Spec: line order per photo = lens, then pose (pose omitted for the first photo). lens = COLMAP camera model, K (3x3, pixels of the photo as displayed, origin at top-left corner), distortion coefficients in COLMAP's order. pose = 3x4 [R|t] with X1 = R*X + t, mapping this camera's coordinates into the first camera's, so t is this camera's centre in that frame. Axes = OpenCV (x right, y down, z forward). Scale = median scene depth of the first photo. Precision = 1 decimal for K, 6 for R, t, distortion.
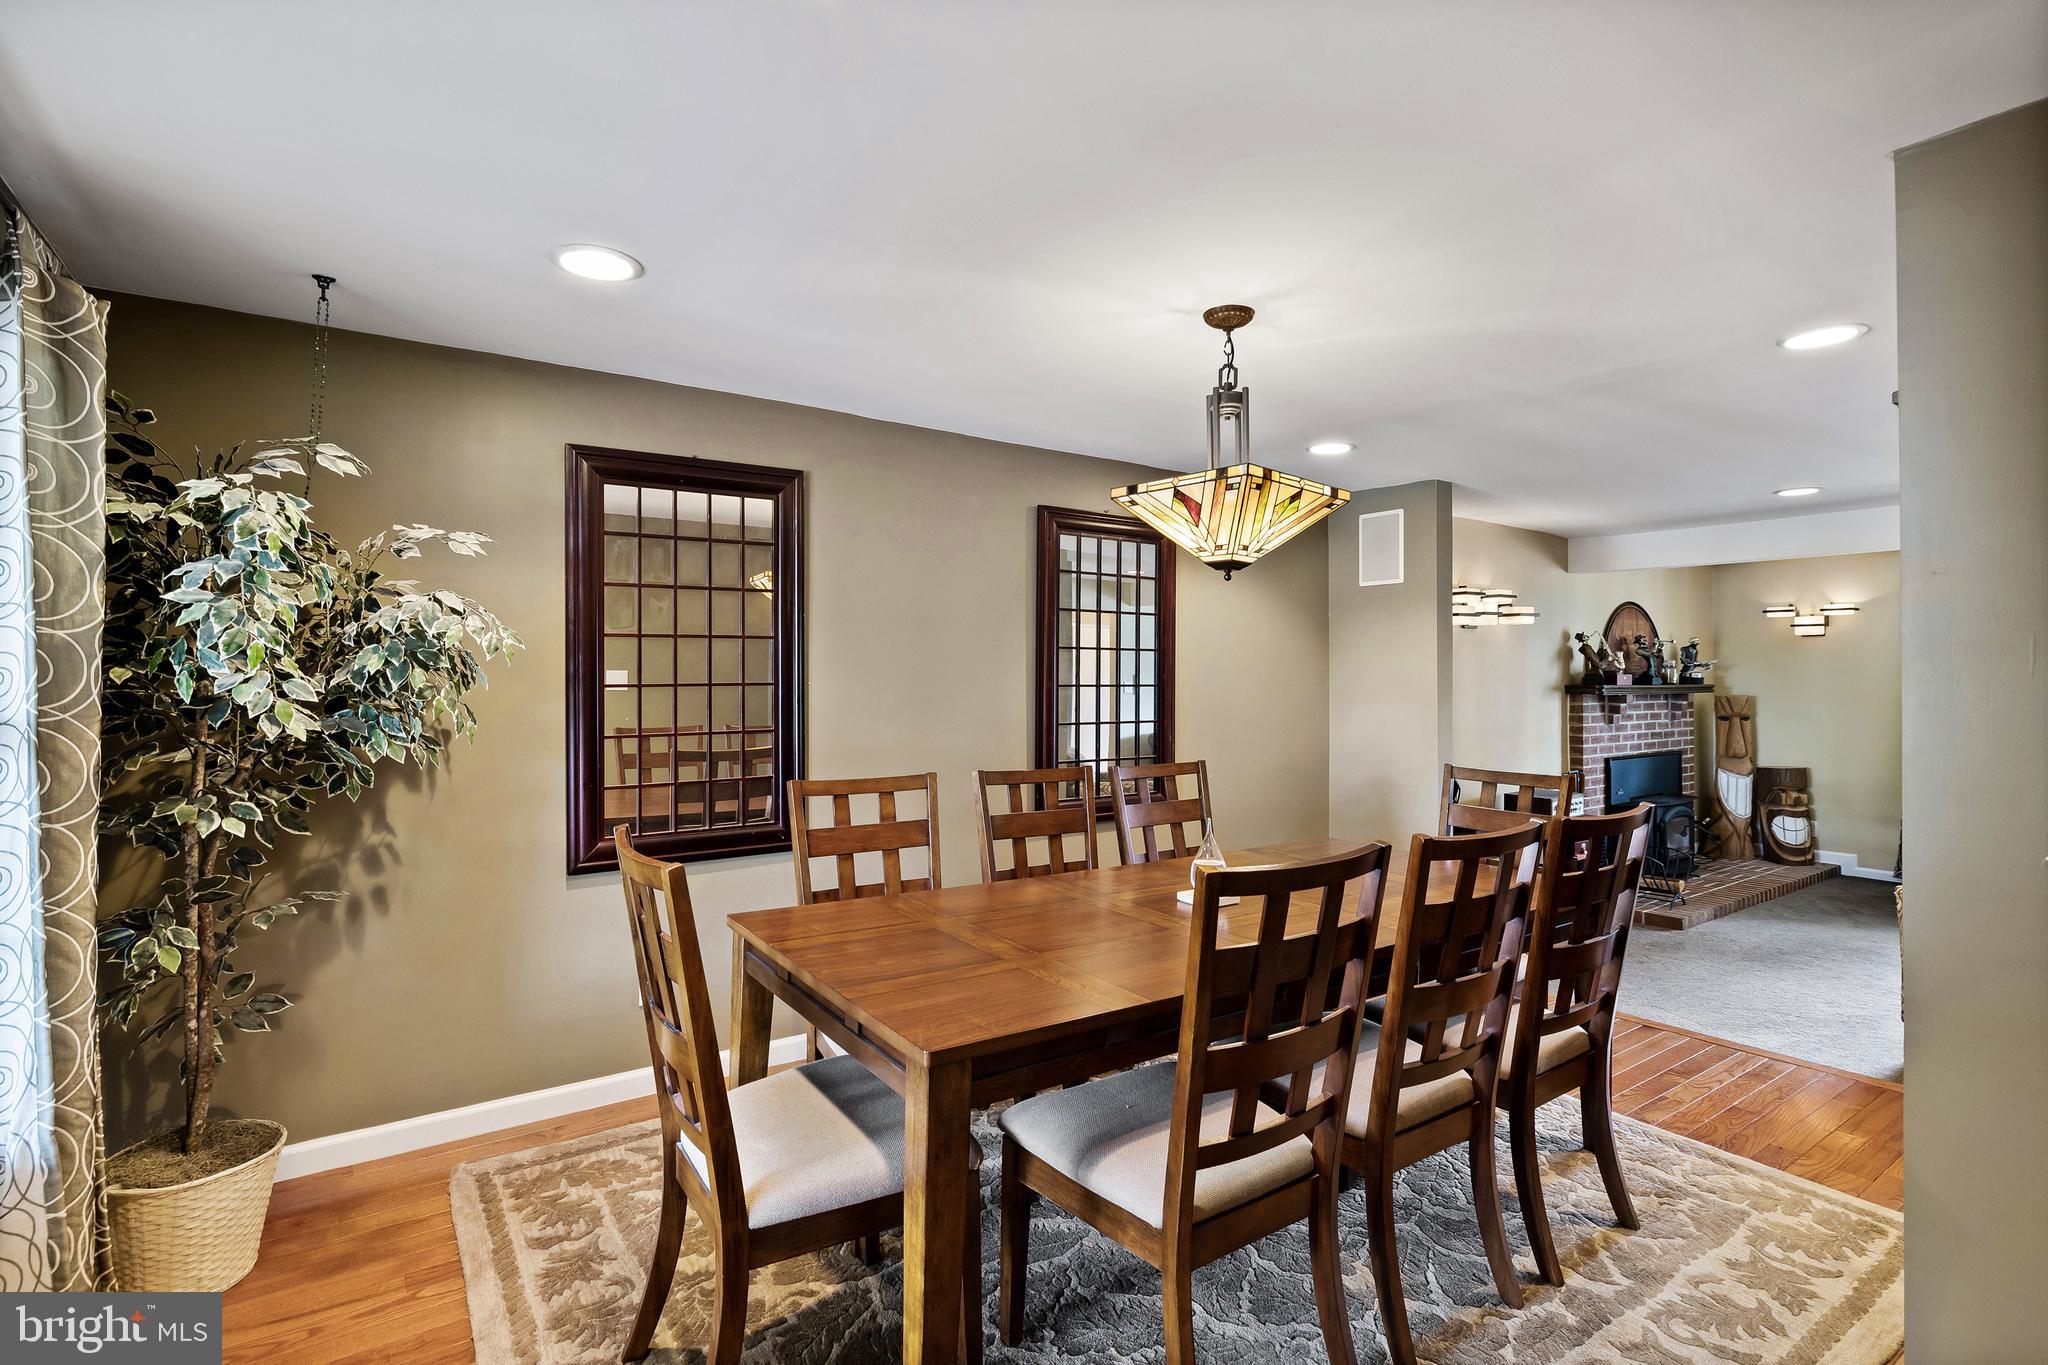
lens RADIAL K [[976.6, 0, 1024.0], [0, 976.6, 682.5], [0, 0, 1]] dist [-0.000106, -0.000266]
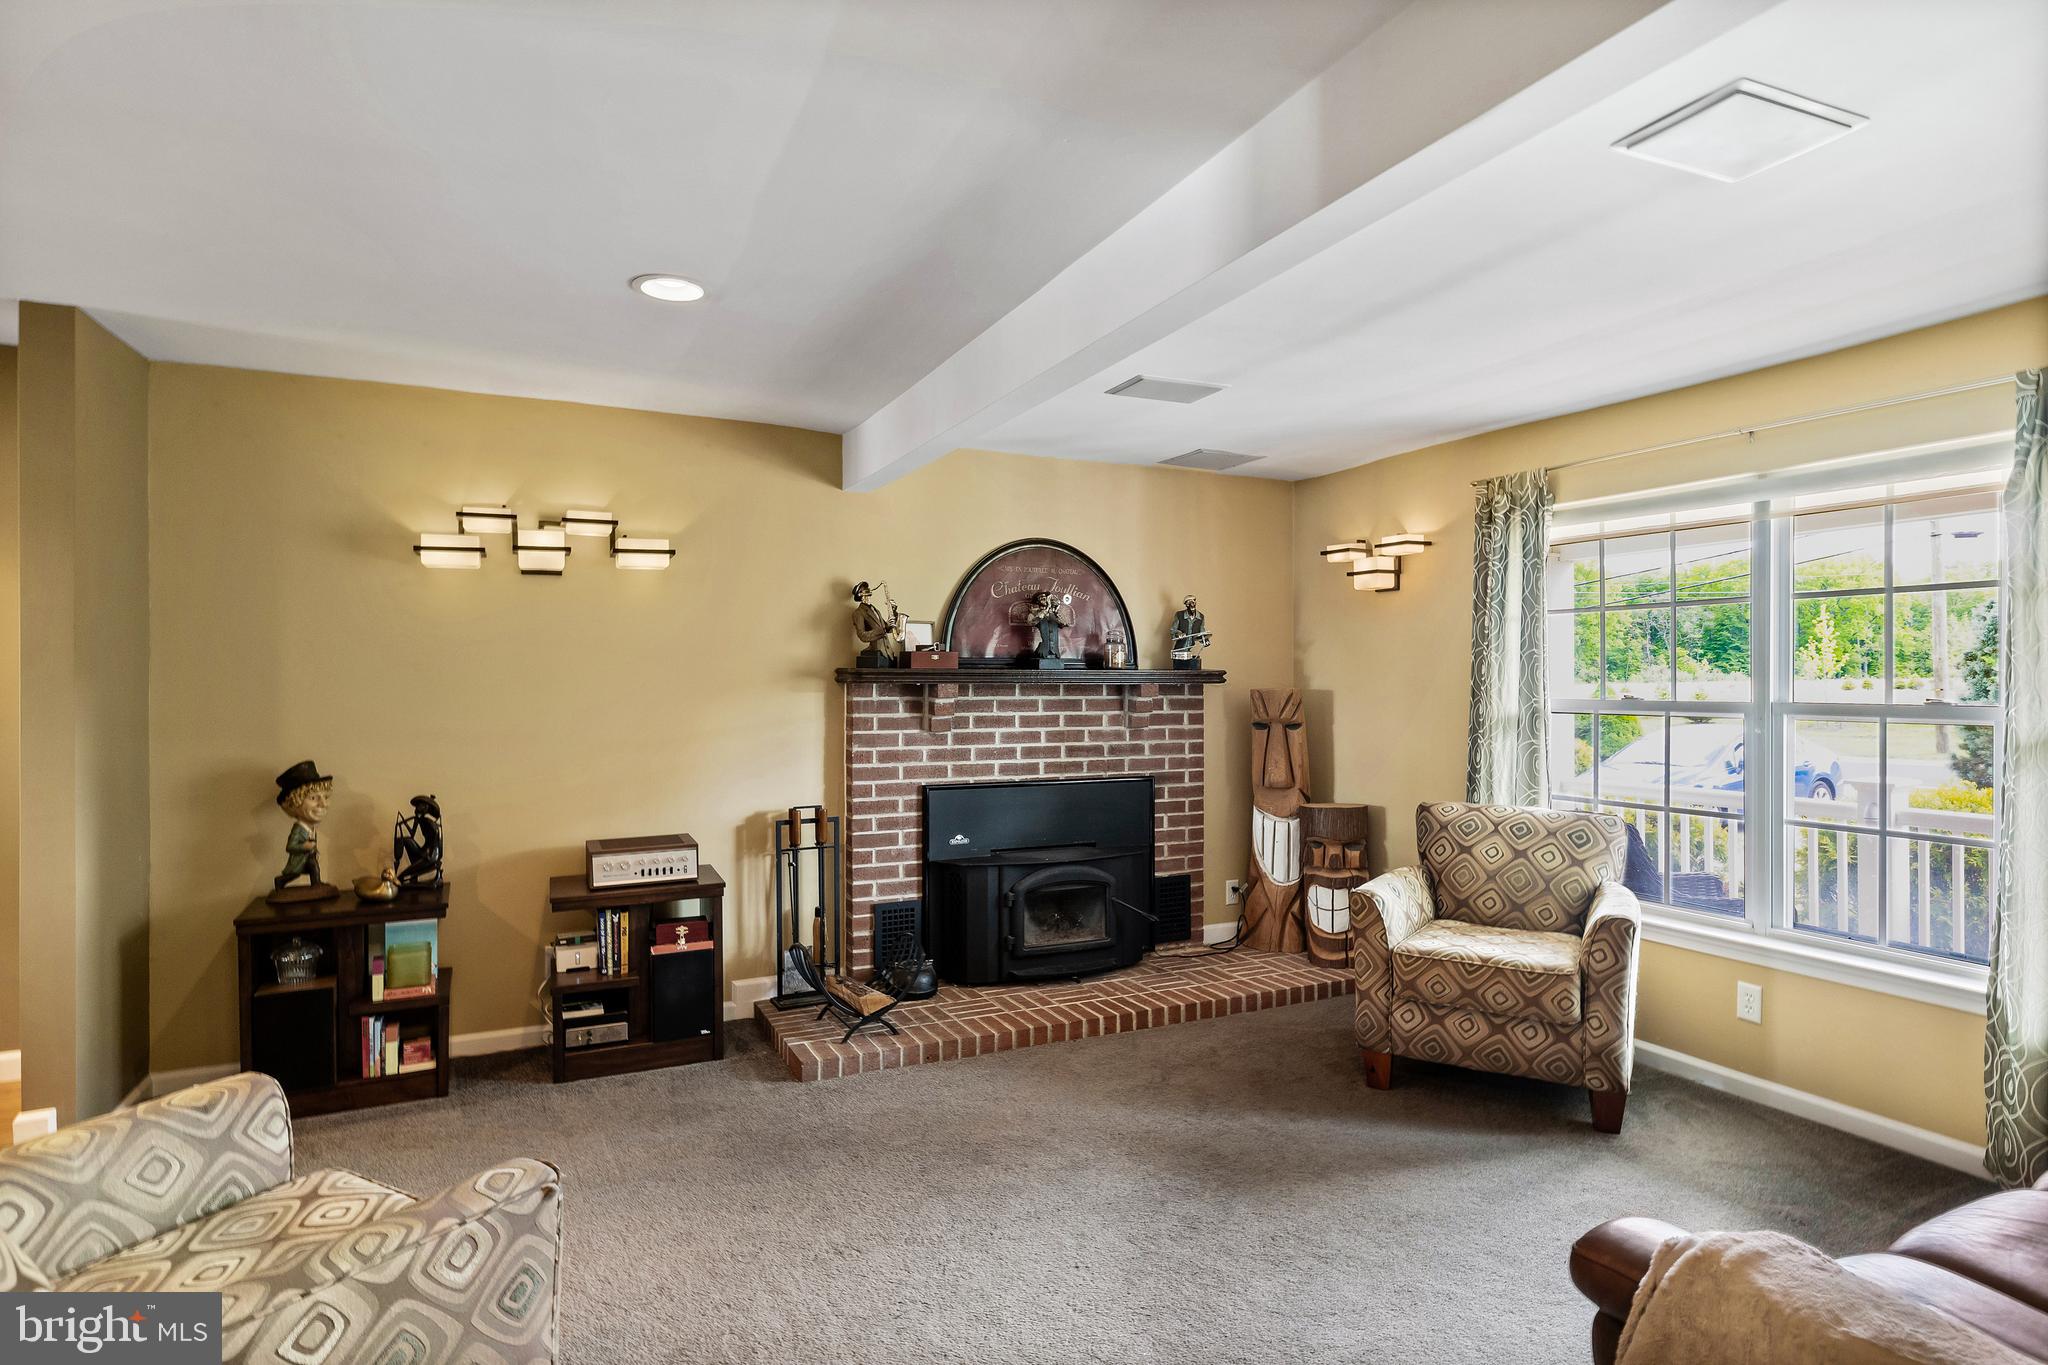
lens RADIAL K [[1117.9, 0, 1024.8], [0, 1117.9, 676.3], [0, 0, 1]] dist [0.001400, 0.001478]
pose [[0.987386, 0.001426, -0.158326, 0.707182], [-0.002186, 0.999987, -0.004627, 0.009730], [0.158318, 0.004915, 0.987376, 0.279753]]
